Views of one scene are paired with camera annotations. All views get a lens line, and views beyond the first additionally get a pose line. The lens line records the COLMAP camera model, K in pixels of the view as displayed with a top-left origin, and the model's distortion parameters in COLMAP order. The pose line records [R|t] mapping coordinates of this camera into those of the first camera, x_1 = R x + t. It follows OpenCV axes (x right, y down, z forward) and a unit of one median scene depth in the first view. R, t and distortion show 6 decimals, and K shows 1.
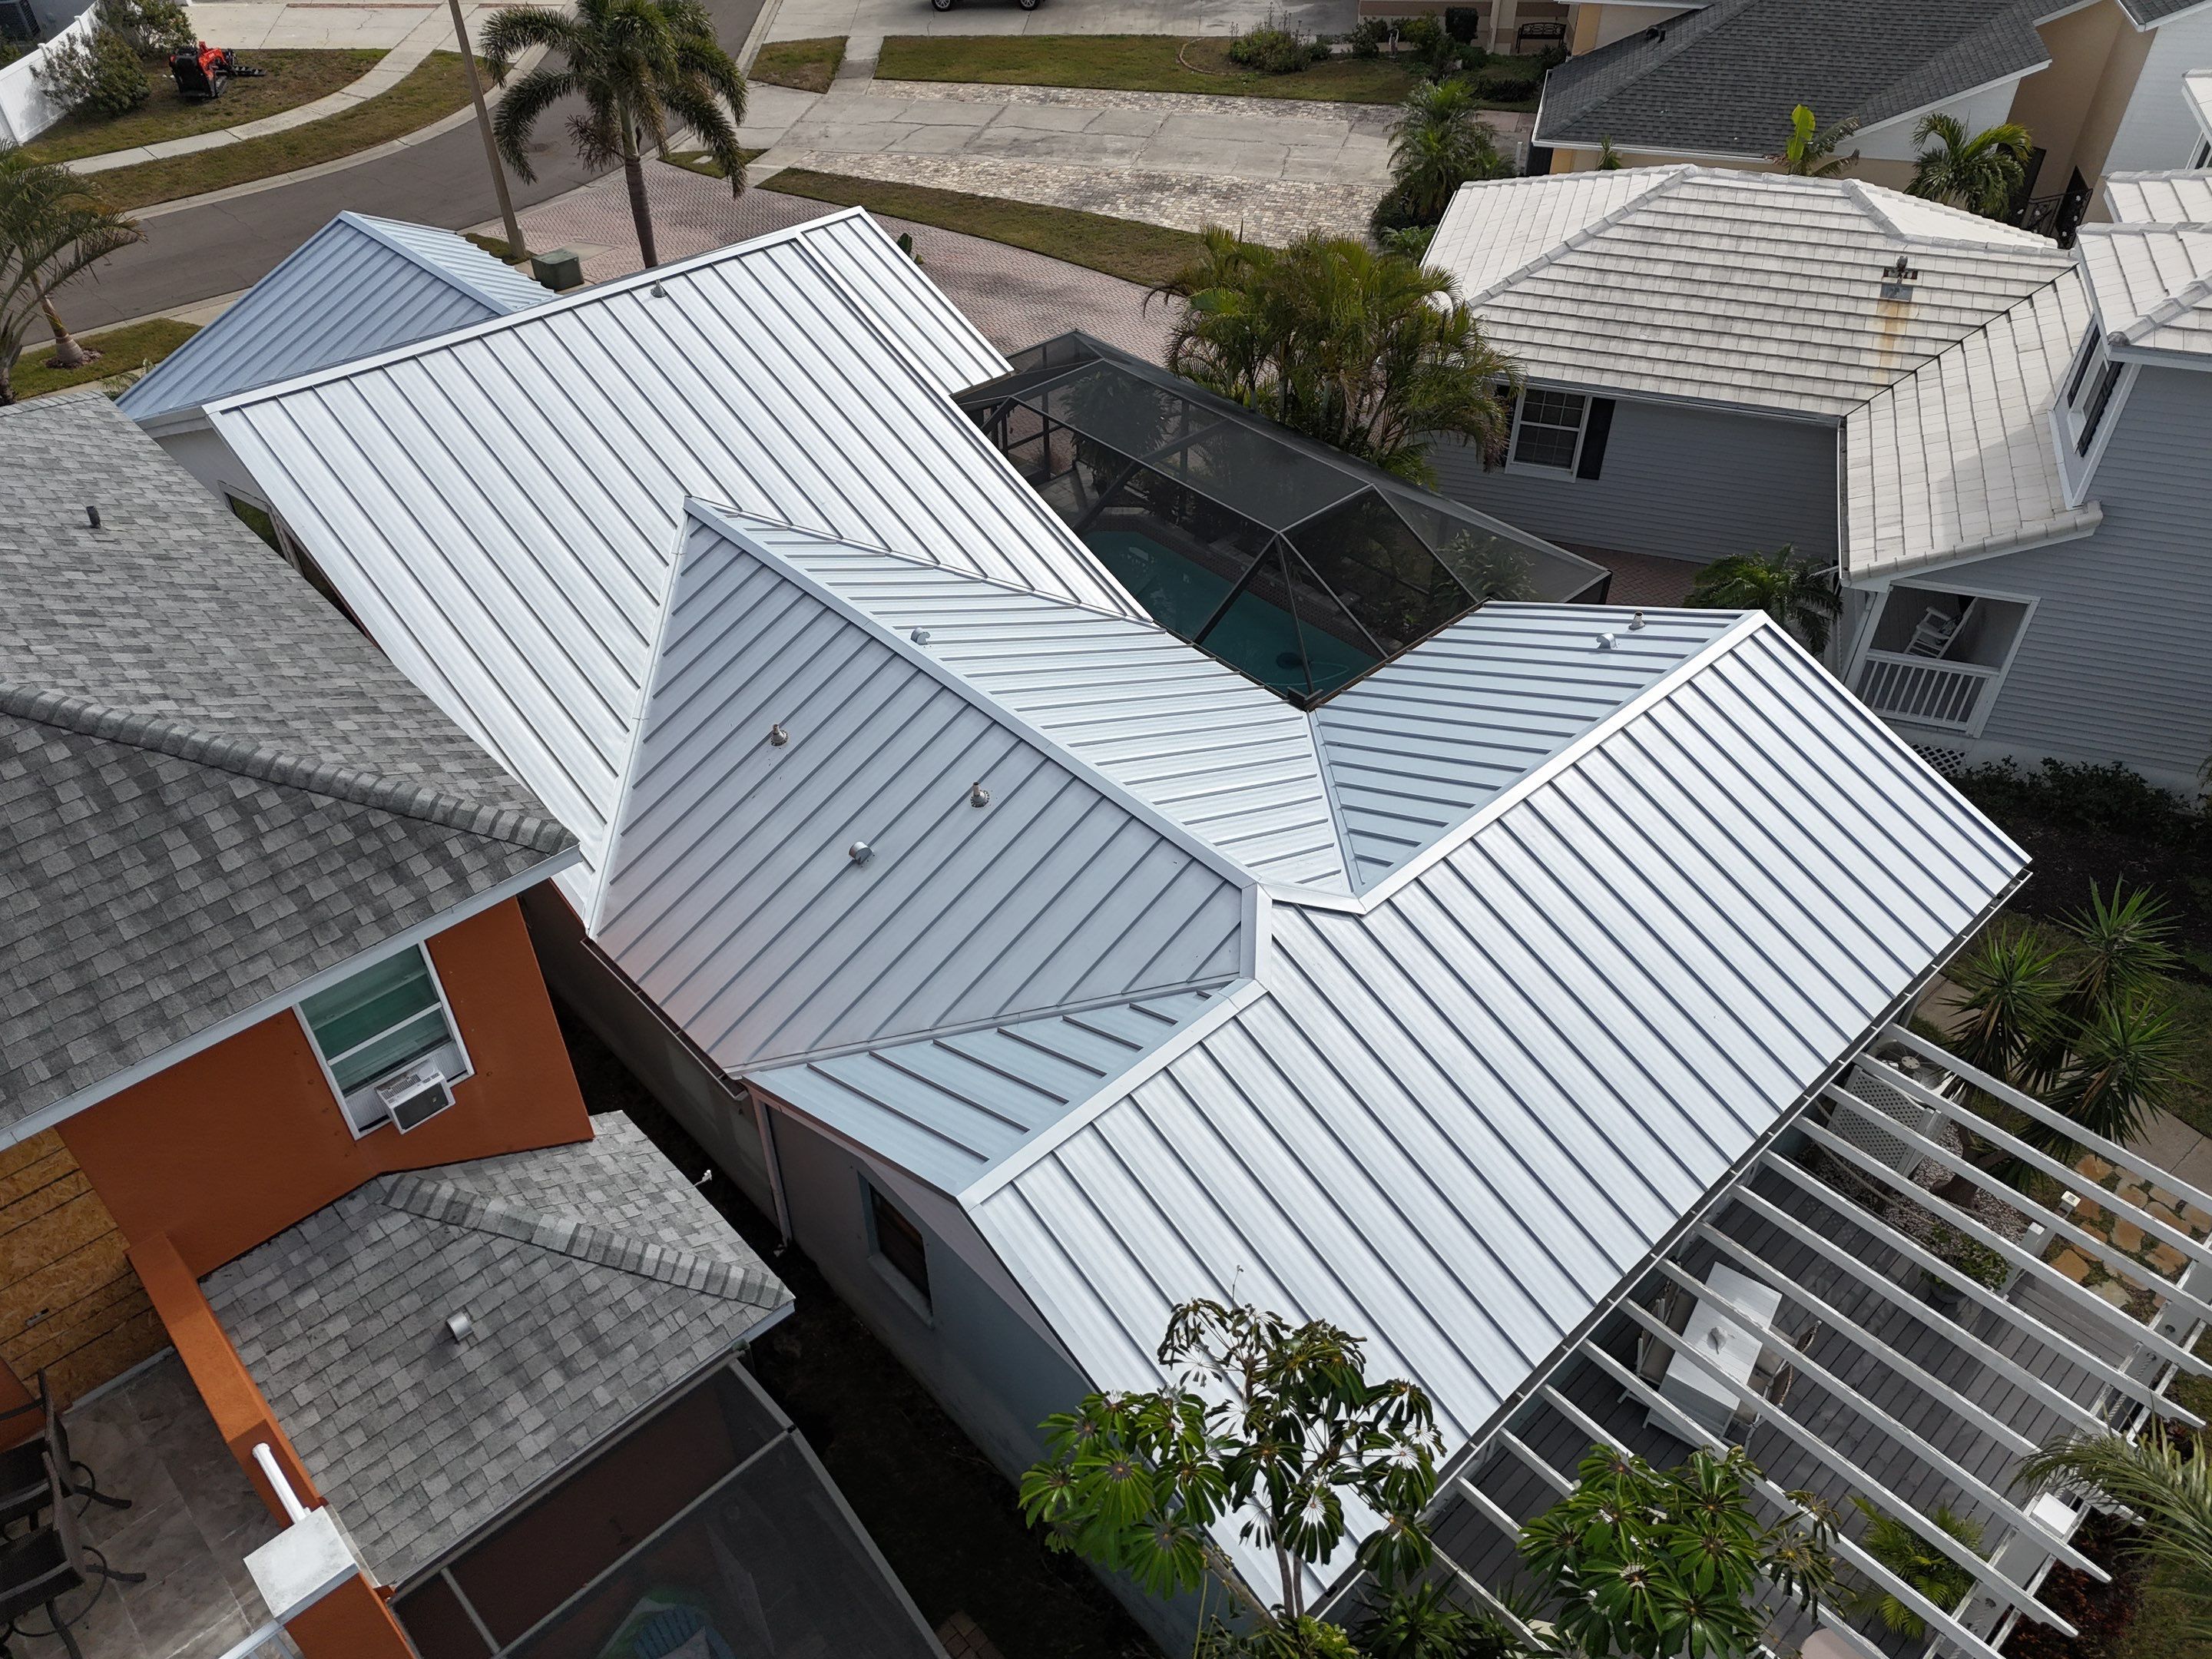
lens RADIAL K [[1616.0, 0, 1114.0], [0, 1616.0, 828.4], [0, 0, 1]] dist [0.077316, -0.065092]
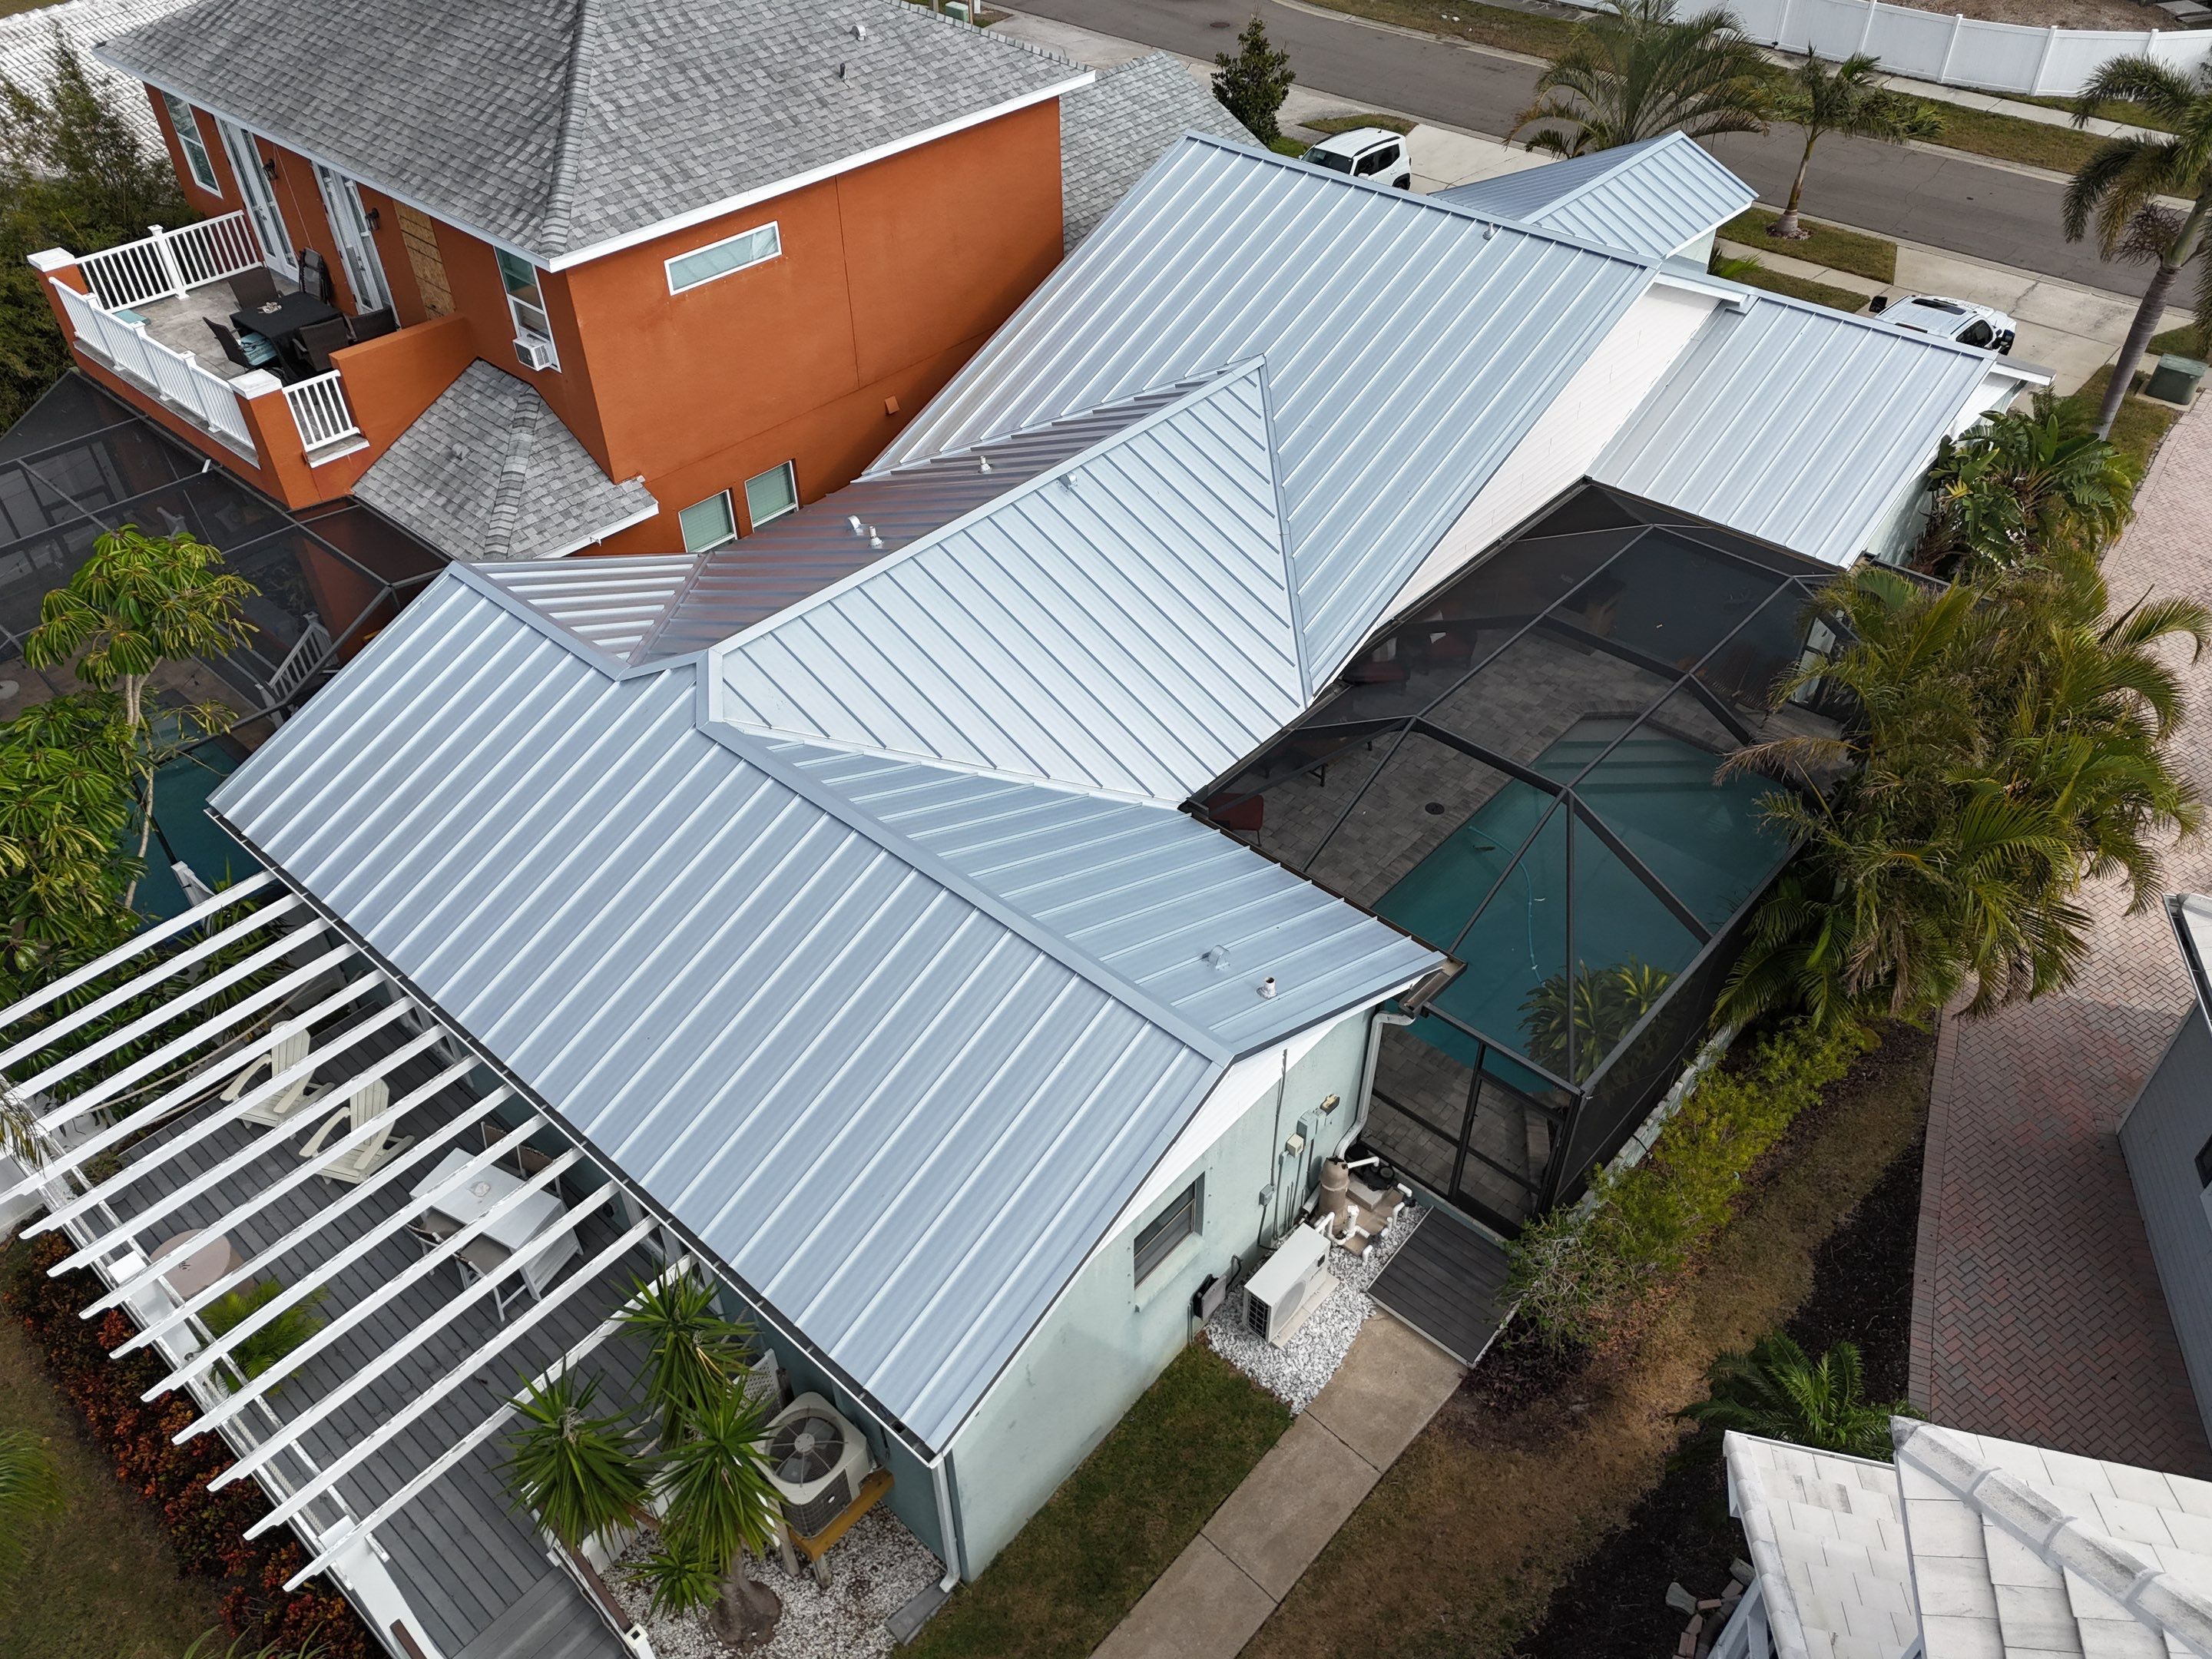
lens RADIAL K [[1616.0, 0, 1114.0], [0, 1616.0, 828.4], [0, 0, 1]] dist [0.077316, -0.065092]
pose [[0.089099, 0.654966, -0.750387, 1.246227], [-0.644606, 0.612251, 0.457856, -0.708222], [0.759305, 0.442909, 0.476746, 0.816121]]
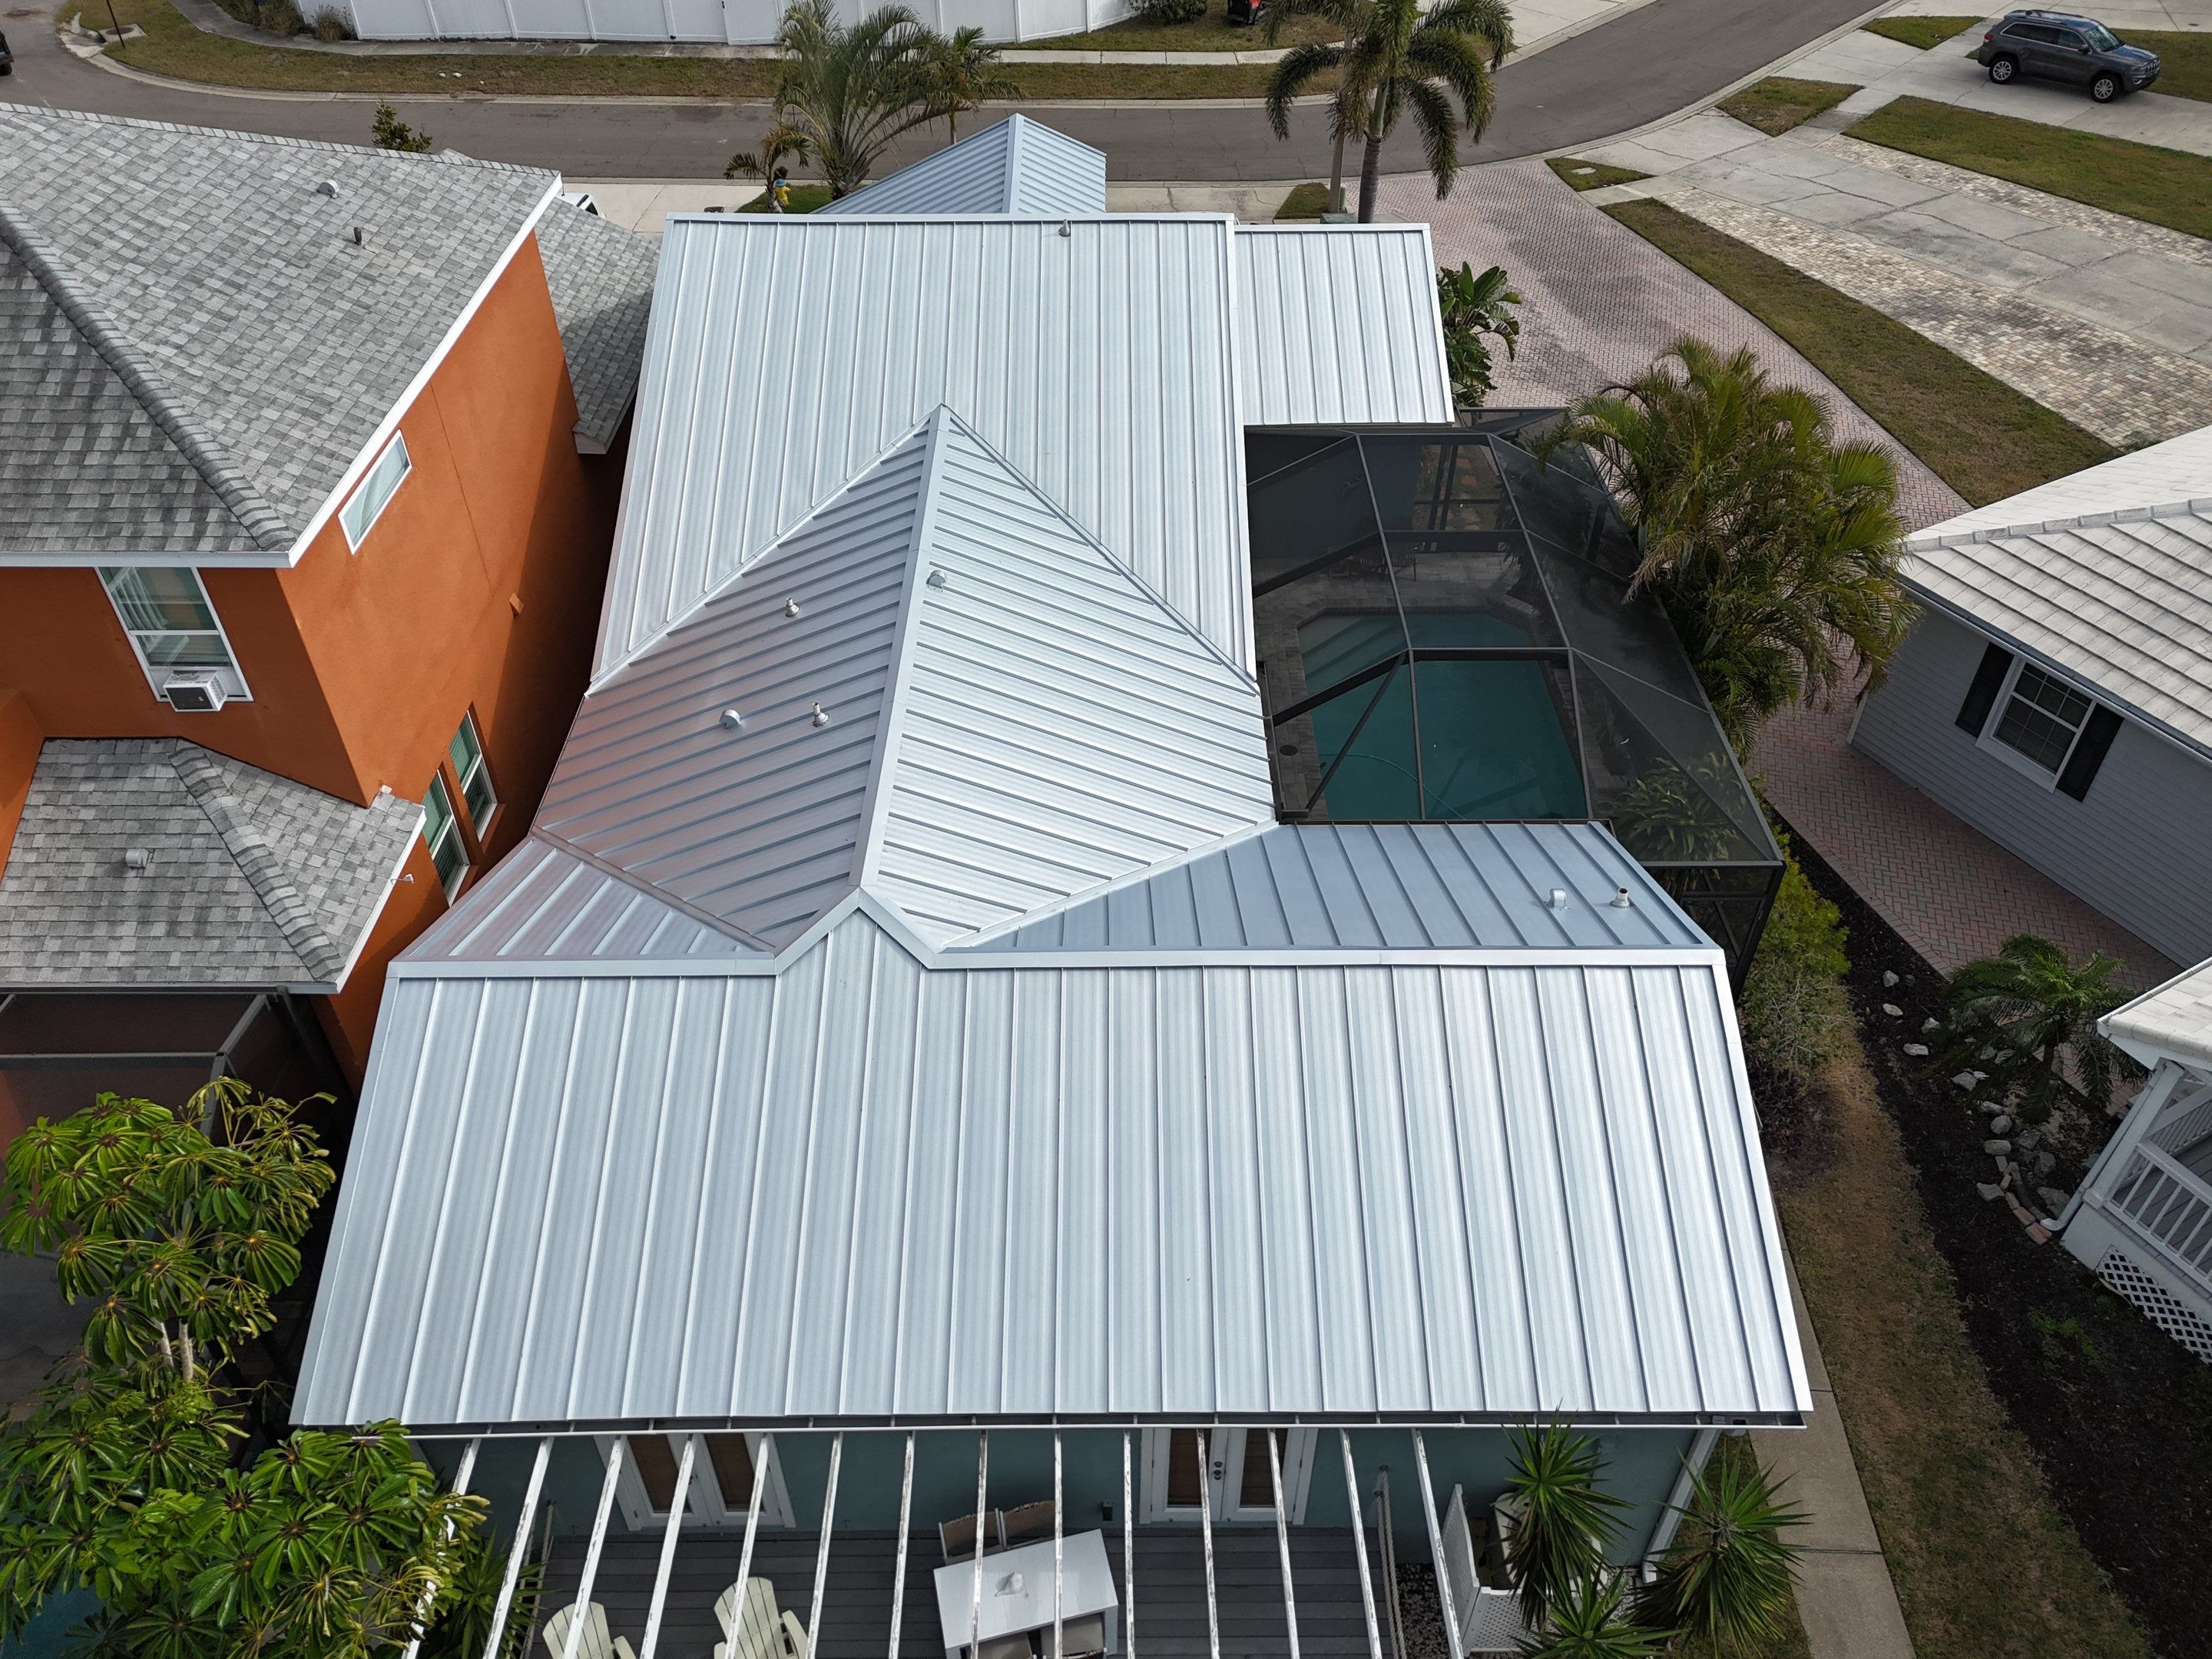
lens RADIAL K [[1616.0, 0, 1114.0], [0, 1616.0, 828.4], [0, 0, 1]] dist [0.077316, -0.065092]
pose [[0.732884, 0.443937, -0.515559, 0.801859], [-0.443517, 0.886378, 0.132767, -0.229042], [0.515920, 0.131357, 0.846506, 0.262033]]
